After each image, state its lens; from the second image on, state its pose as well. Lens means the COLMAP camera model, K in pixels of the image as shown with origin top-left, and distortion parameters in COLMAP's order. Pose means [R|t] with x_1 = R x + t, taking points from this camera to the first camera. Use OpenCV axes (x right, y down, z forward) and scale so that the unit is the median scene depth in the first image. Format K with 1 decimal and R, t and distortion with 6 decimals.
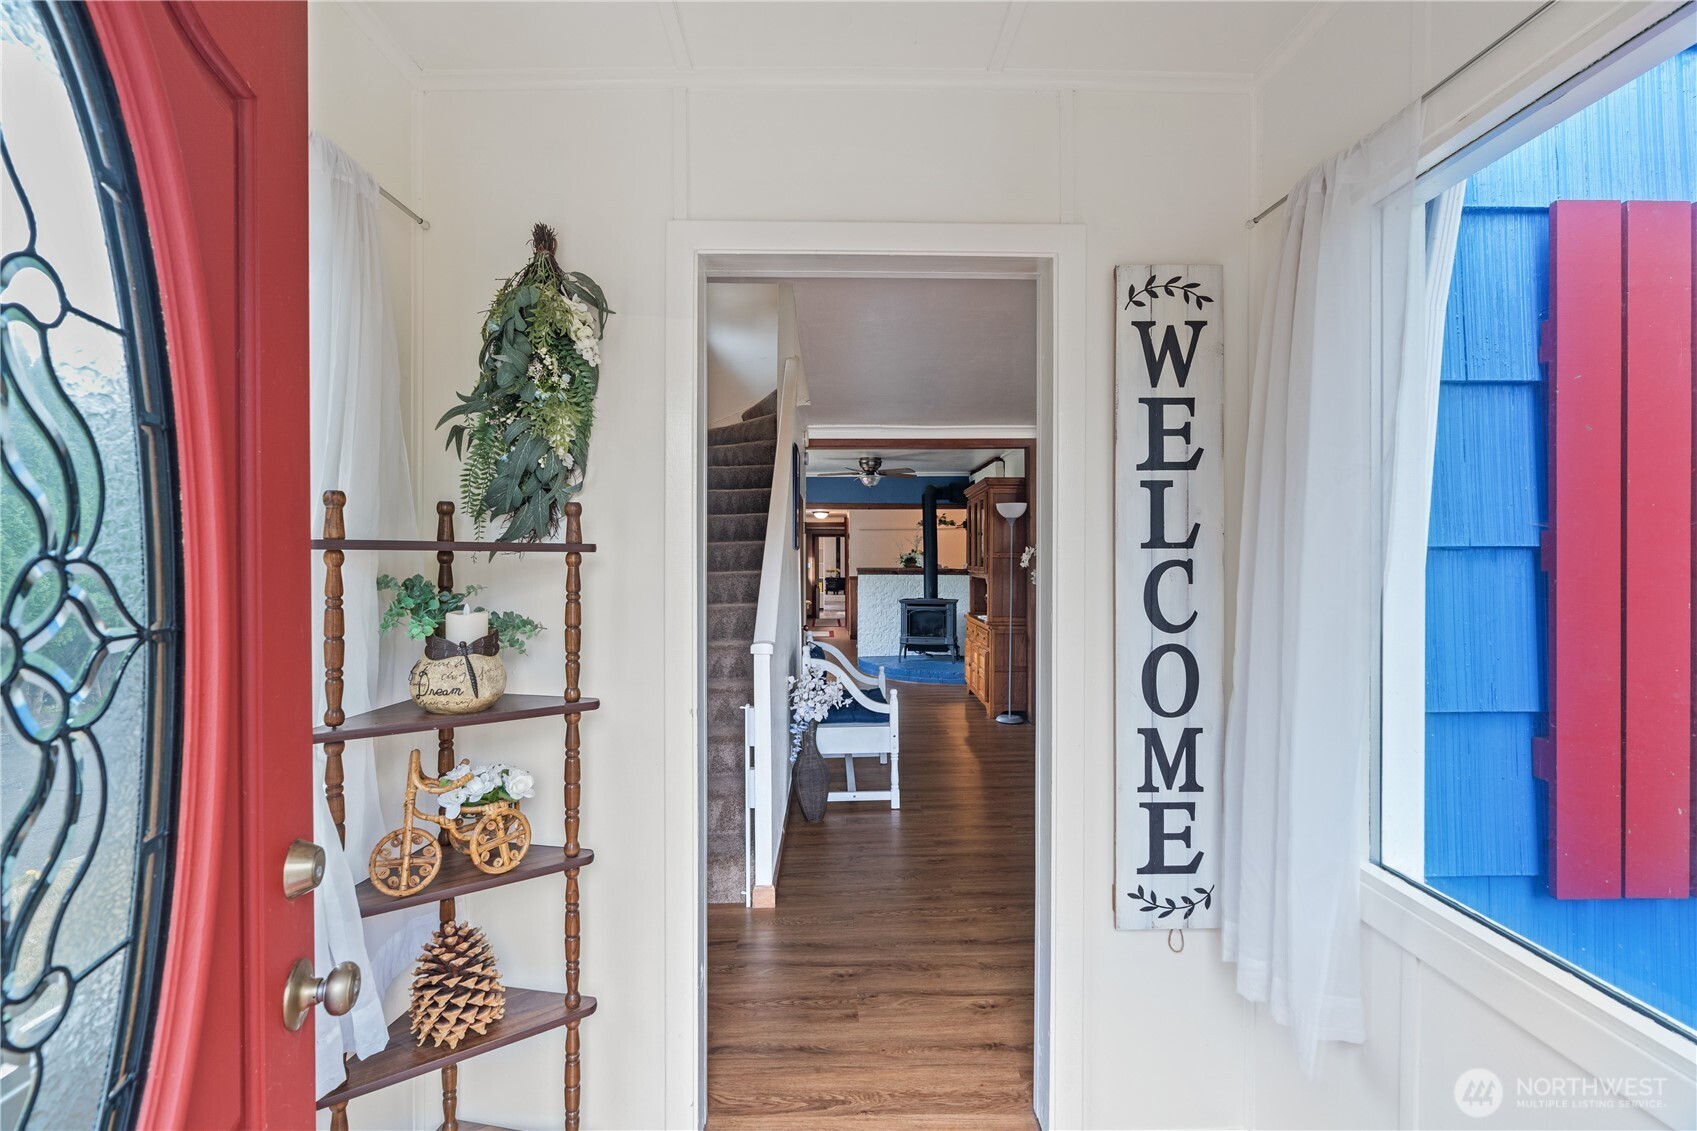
lens RADIAL K [[761.5, 0, 848.5], [0, 761.5, 565.5], [0, 0, 1]] dist [-0.004368, 0.000174]
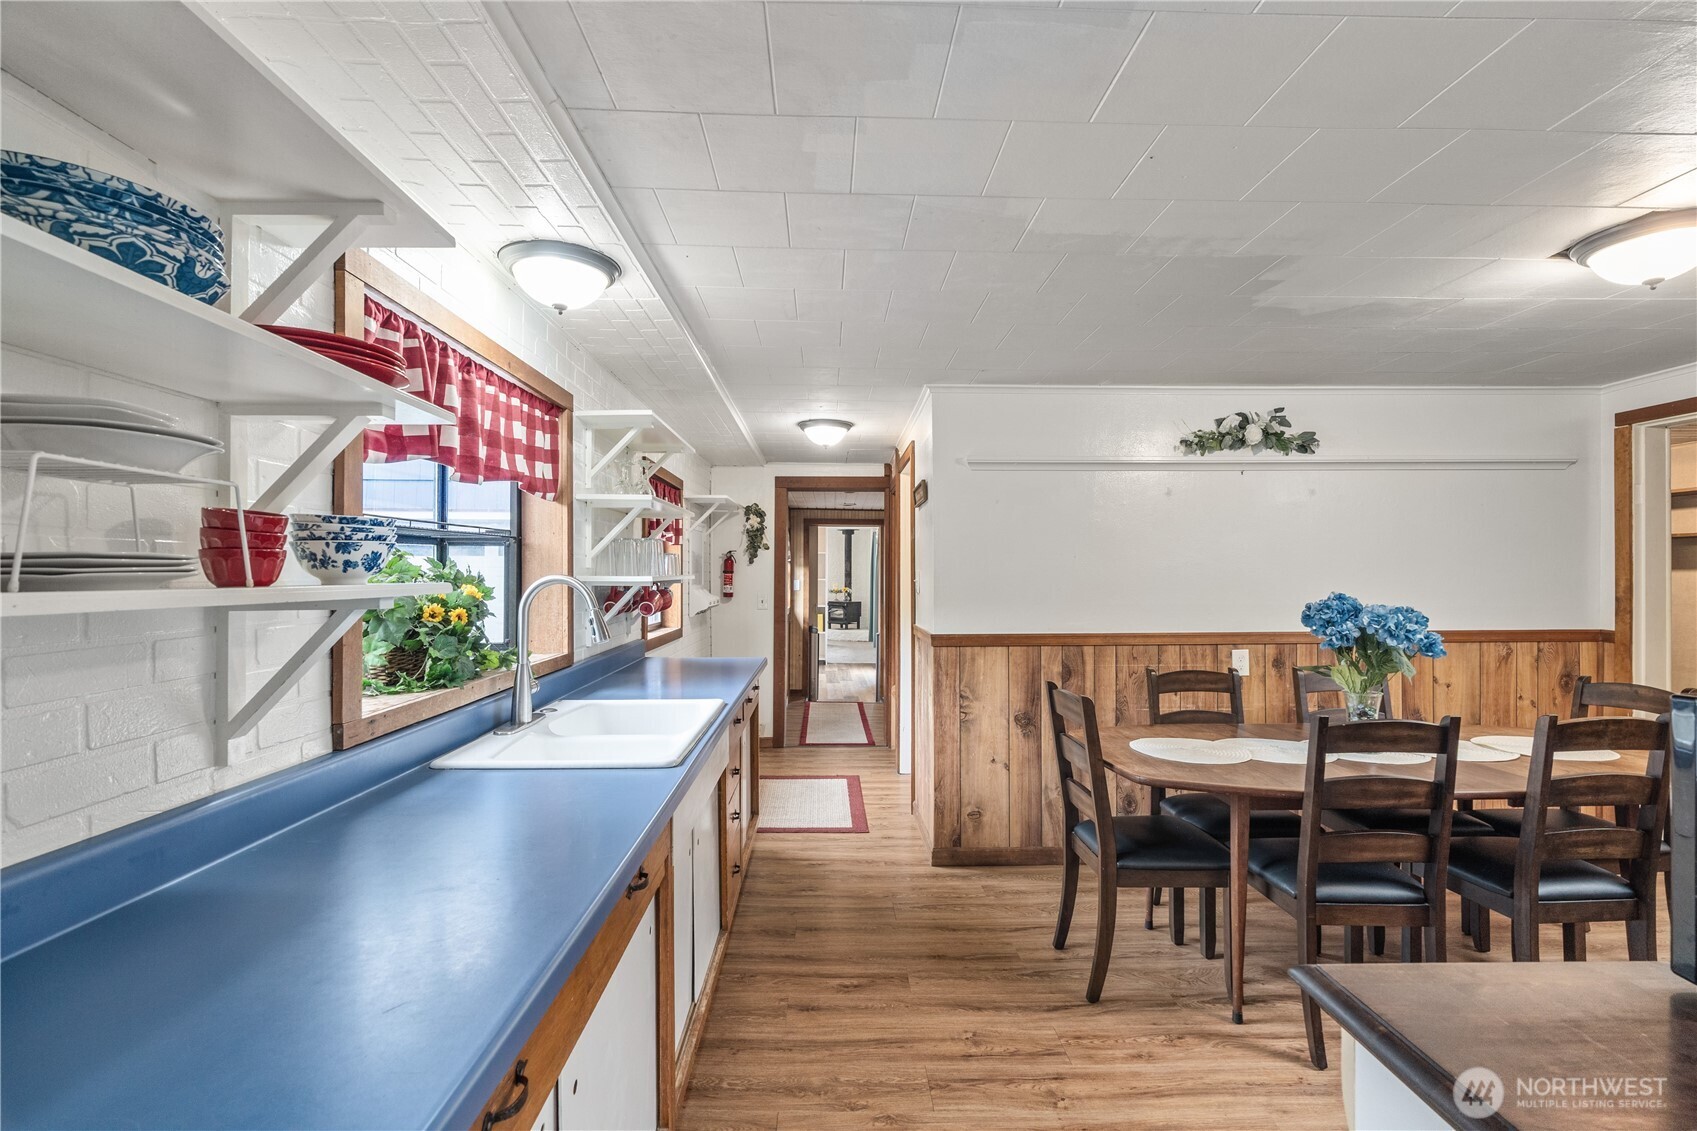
lens RADIAL K [[761.5, 0, 848.5], [0, 761.5, 565.5], [0, 0, 1]] dist [-0.004368, 0.000174]
pose [[0.999979, 0.005382, 0.003496, -0.041968], [-0.005322, 0.999839, -0.017160, -0.008032], [-0.003587, 0.017141, 0.999847, 1.037966]]
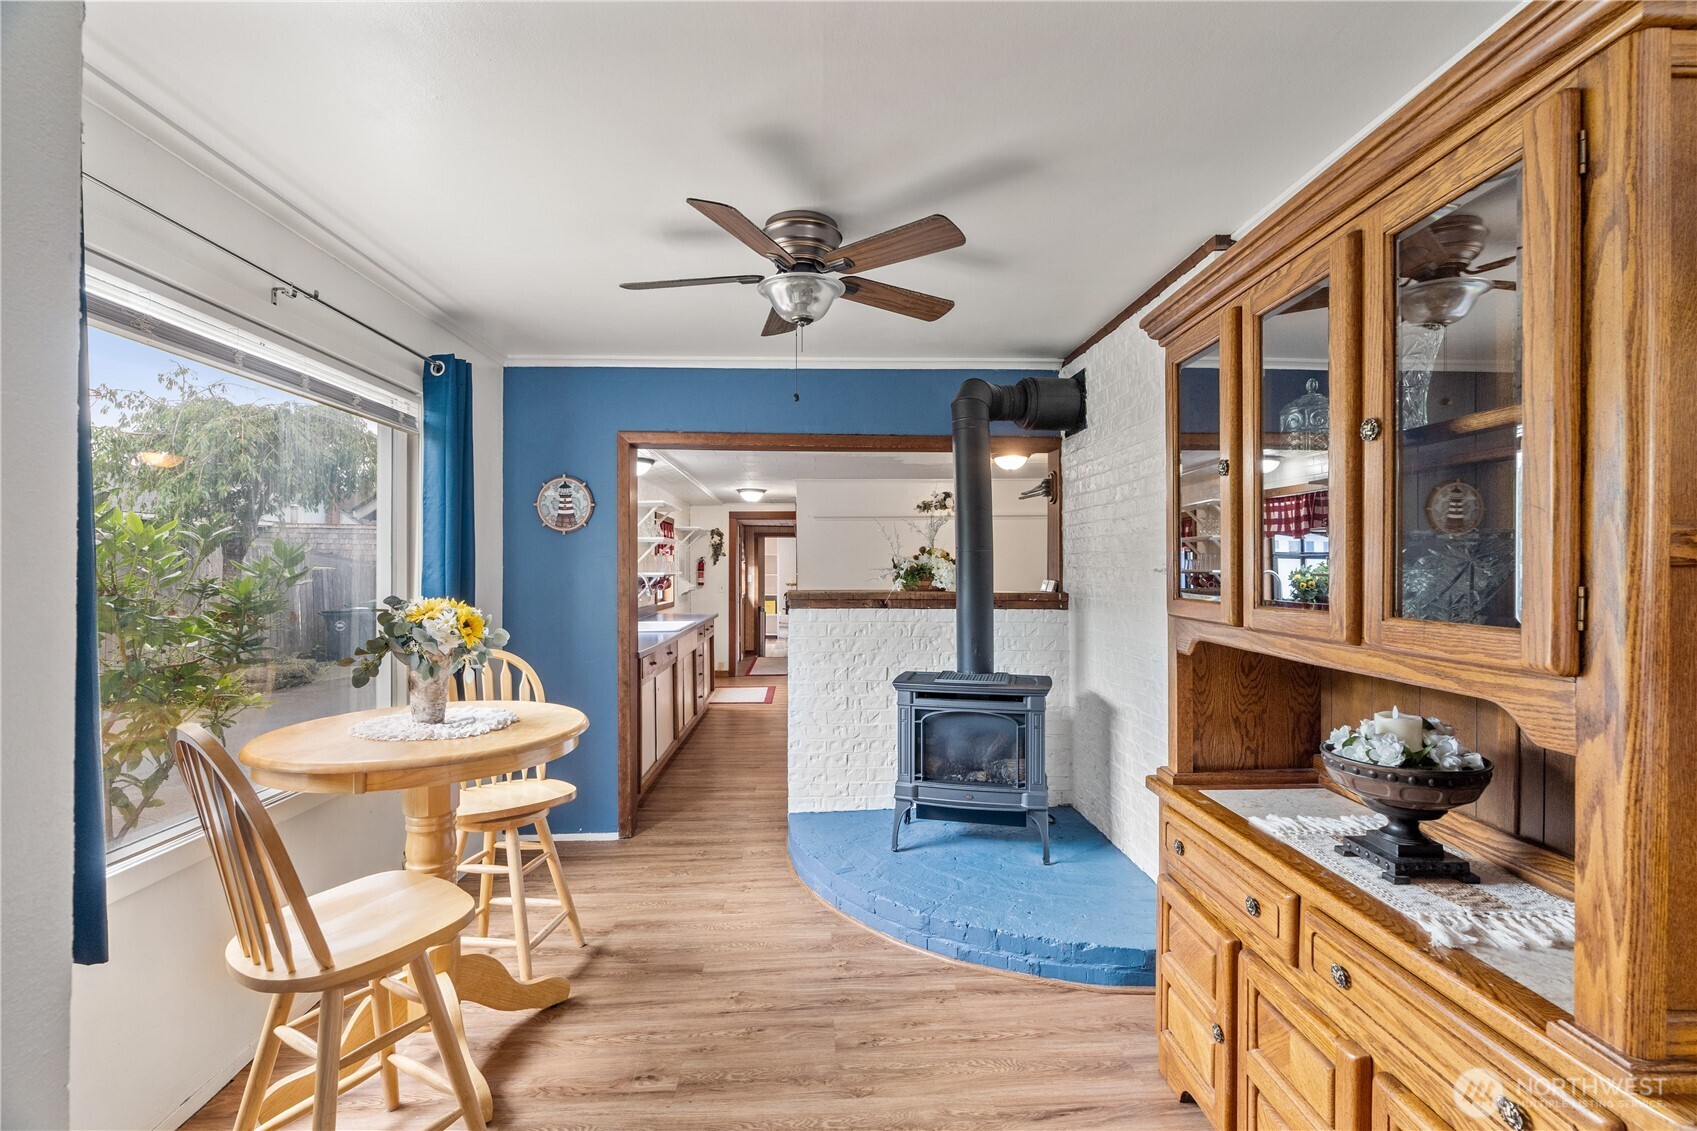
lens RADIAL K [[761.5, 0, 848.5], [0, 761.5, 565.5], [0, 0, 1]] dist [-0.004368, 0.000174]
pose [[0.999563, -0.000902, 0.029558, 0.032940], [0.001269, 0.999922, -0.012392, -0.005928], [-0.029545, 0.012424, 0.999486, 0.616689]]
